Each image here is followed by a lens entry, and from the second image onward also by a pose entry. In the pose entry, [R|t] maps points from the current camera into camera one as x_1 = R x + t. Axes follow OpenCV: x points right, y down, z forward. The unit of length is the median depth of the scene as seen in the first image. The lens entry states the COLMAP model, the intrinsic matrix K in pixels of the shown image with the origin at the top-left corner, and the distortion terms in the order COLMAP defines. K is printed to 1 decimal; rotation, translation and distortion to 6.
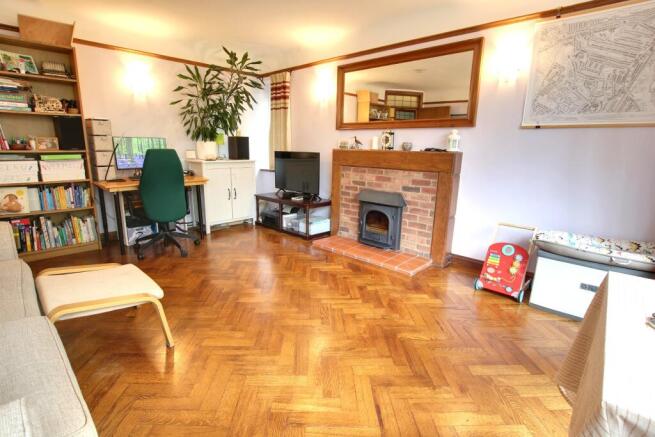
lens RADIAL K [[317.2, 0, 327.5], [0, 317.2, 218.5], [0, 0, 1]] dist [-0.035181, -0.000038]
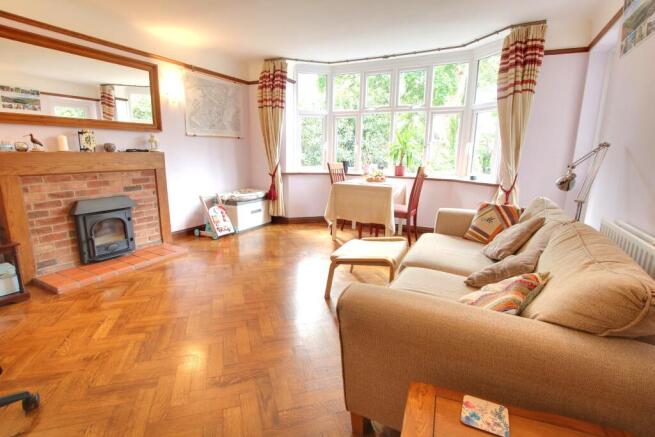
lens RADIAL K [[317.2, 0, 327.5], [0, 317.2, 218.5], [0, 0, 1]] dist [-0.035181, -0.000038]
pose [[-0.280431, -0.217487, 0.934911, -0.897932], [0.187370, 0.942853, 0.275537, -0.161337], [-0.941409, 0.252443, -0.223655, 0.641374]]
